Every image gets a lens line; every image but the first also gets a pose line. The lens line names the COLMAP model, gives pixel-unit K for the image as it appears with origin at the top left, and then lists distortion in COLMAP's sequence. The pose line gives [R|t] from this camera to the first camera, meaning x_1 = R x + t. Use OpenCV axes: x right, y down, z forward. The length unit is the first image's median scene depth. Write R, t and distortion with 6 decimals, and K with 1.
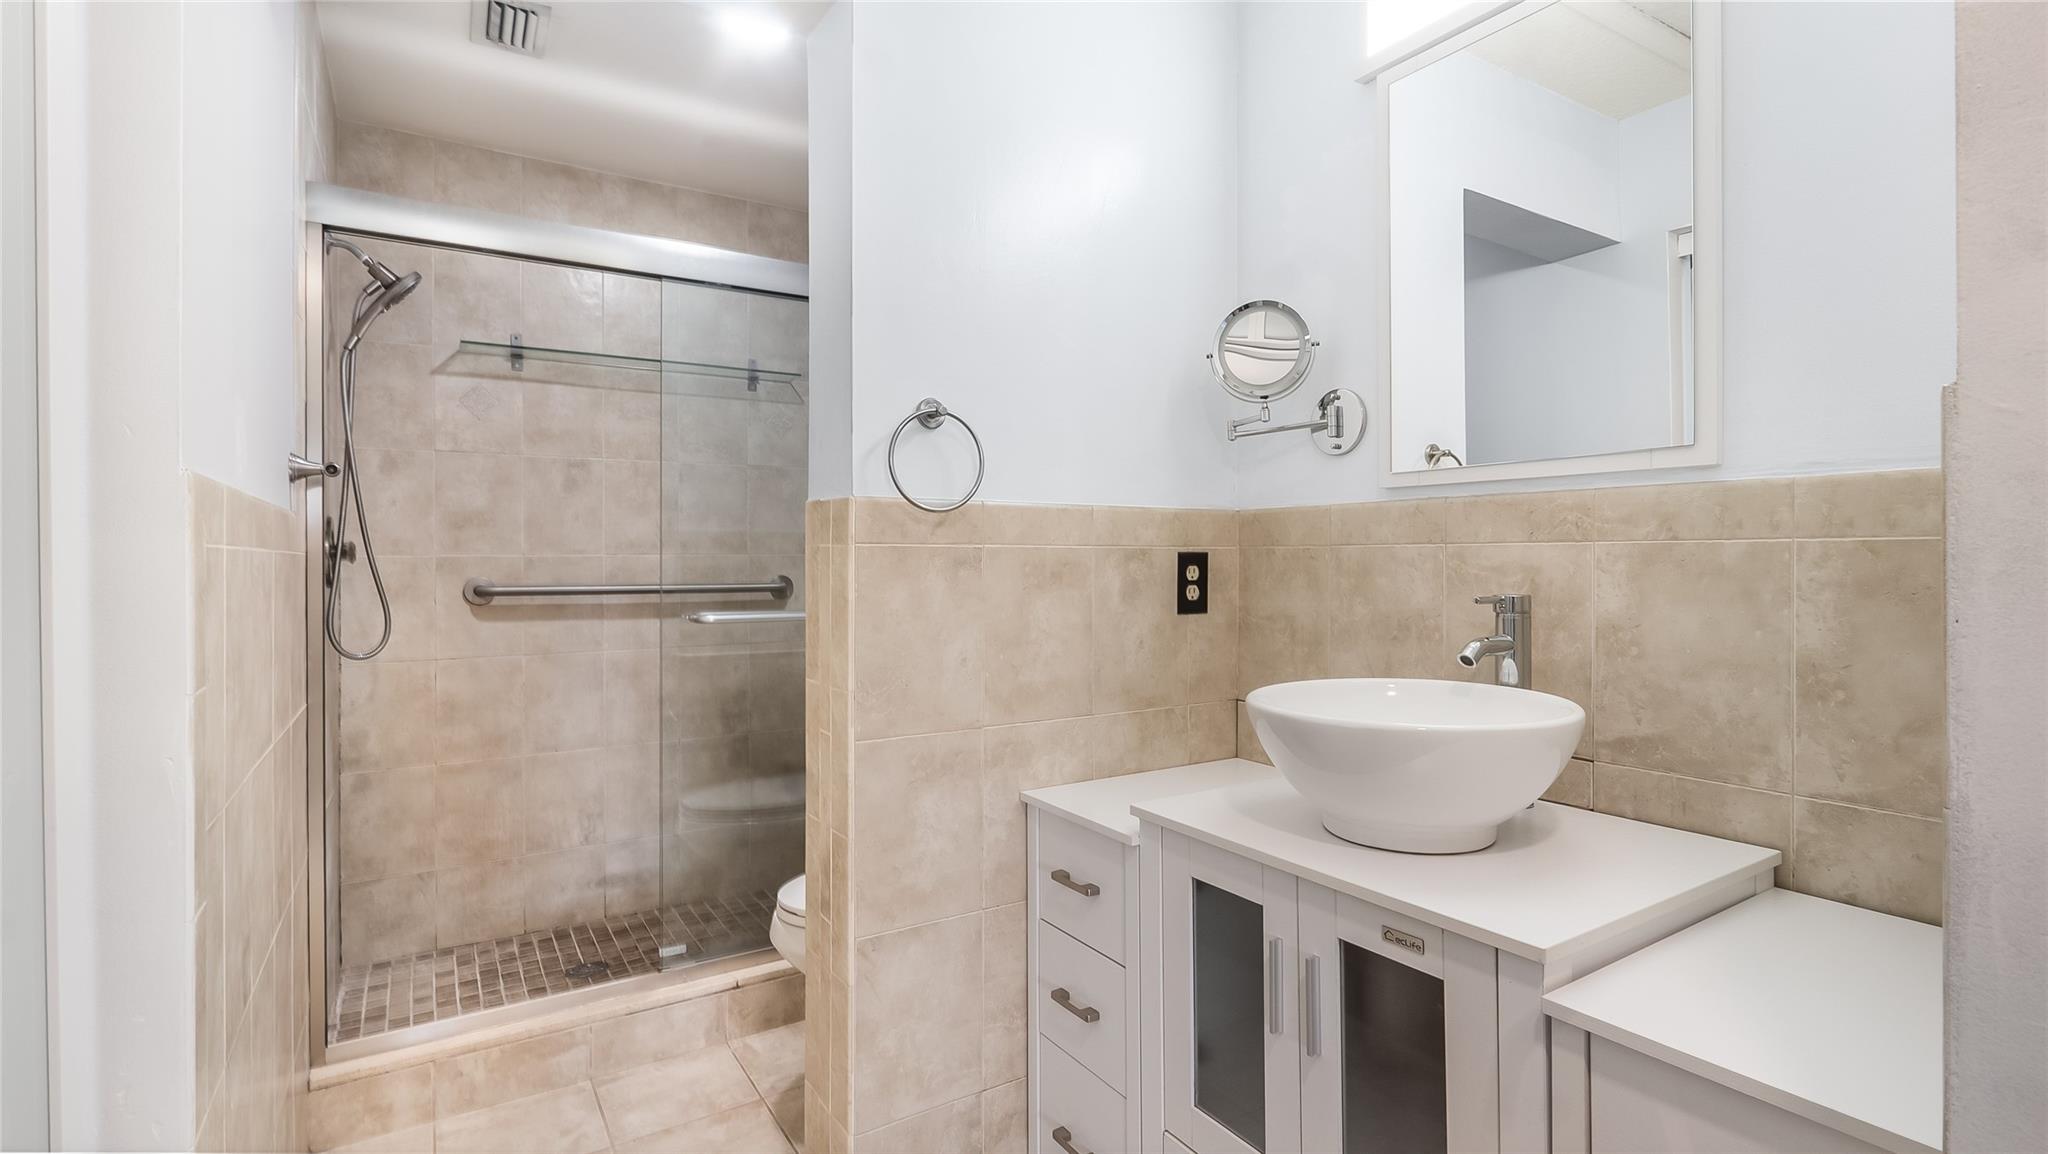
lens RADIAL K [[947.6, 0, 1027.1], [0, 947.6, 561.3], [0, 0, 1]] dist [-0.007616, 0.000131]
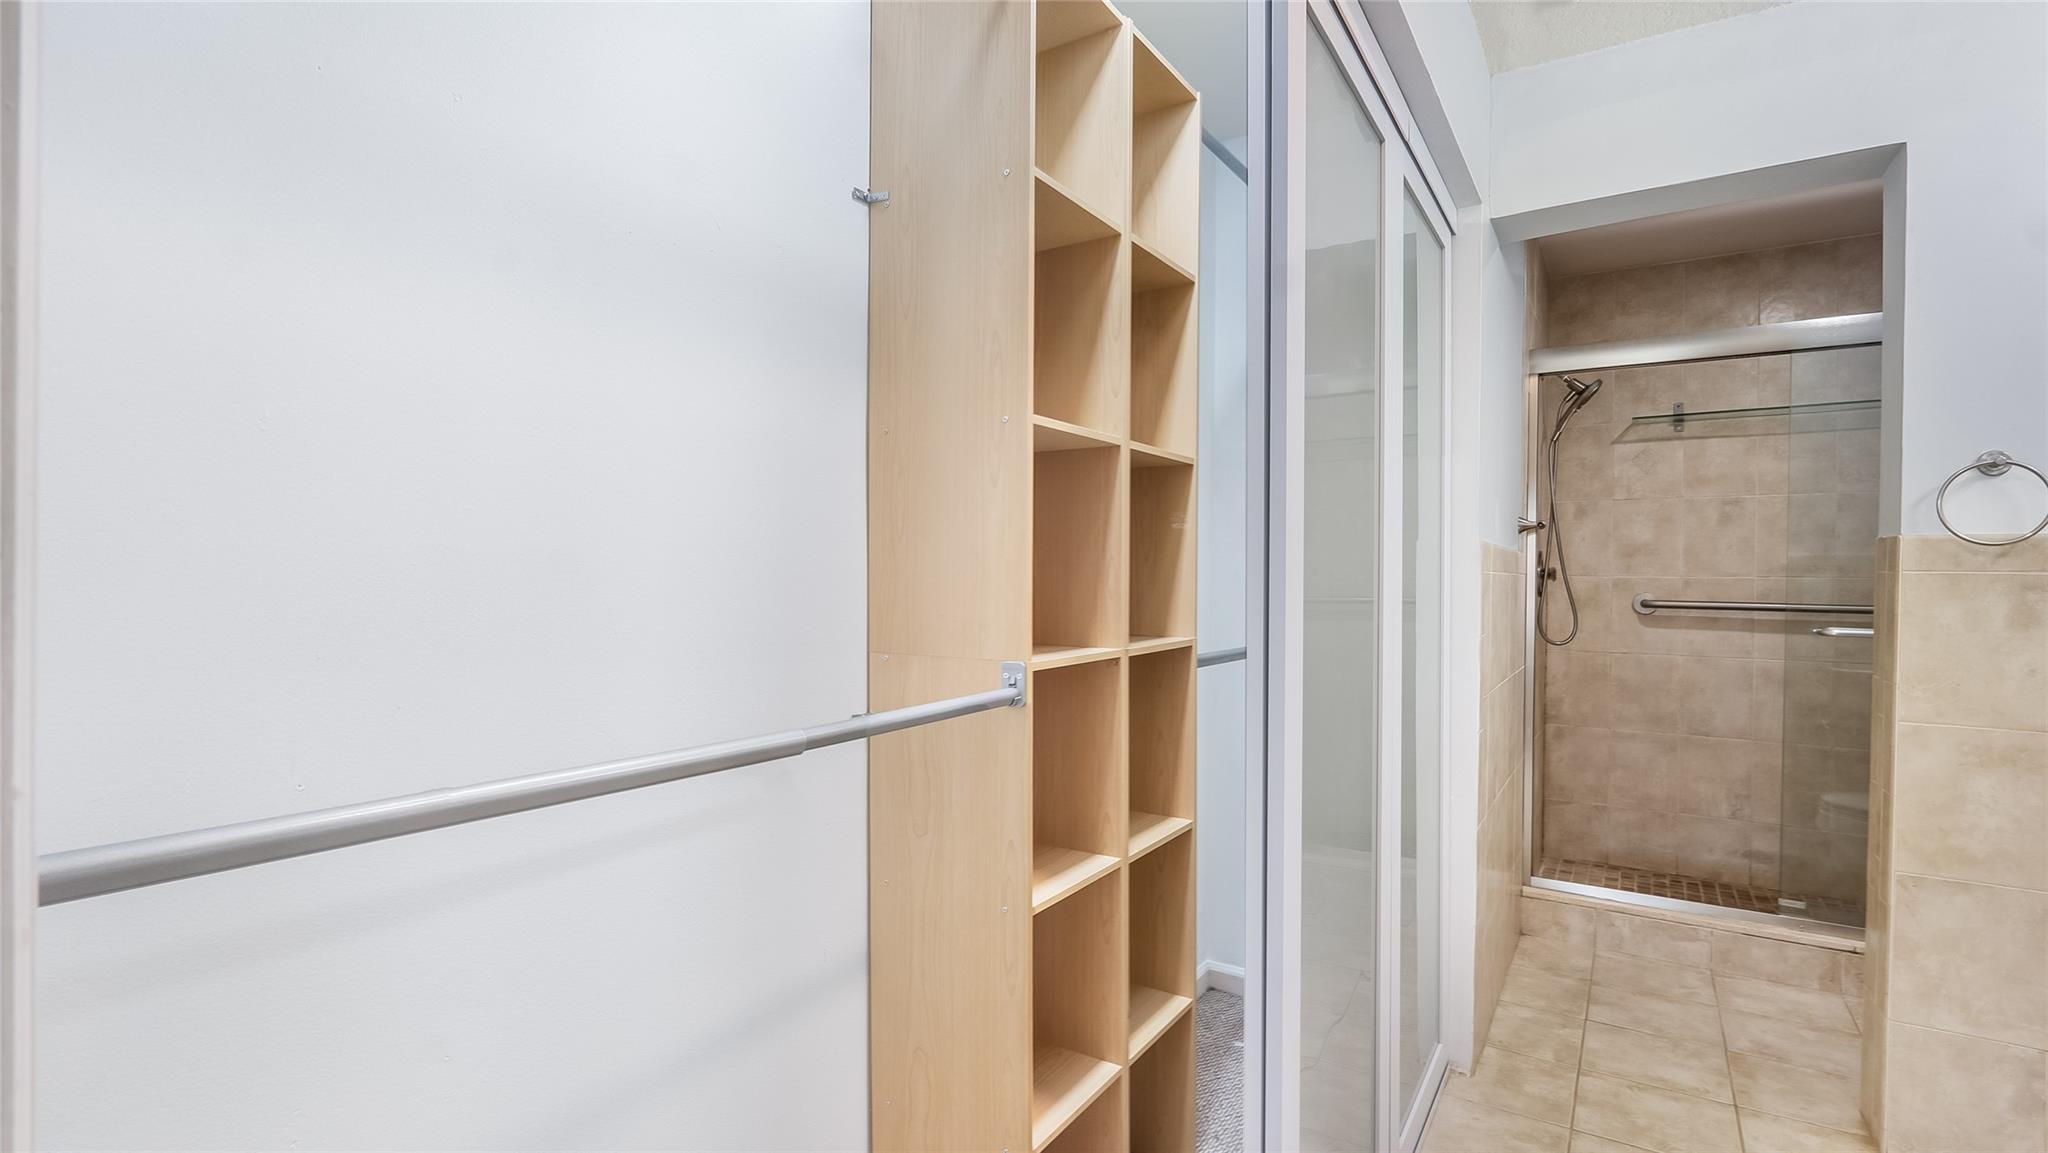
lens RADIAL K [[944.6, 0, 1026.7], [0, 944.6, 579.1], [0, 0, 1]] dist [-0.009028, 0.000932]
pose [[0.415425, 0.010272, -0.909569, 0.266000], [-0.012764, 0.999904, 0.005462, 0.000272], [0.909538, 0.009340, 0.415516, -0.343942]]
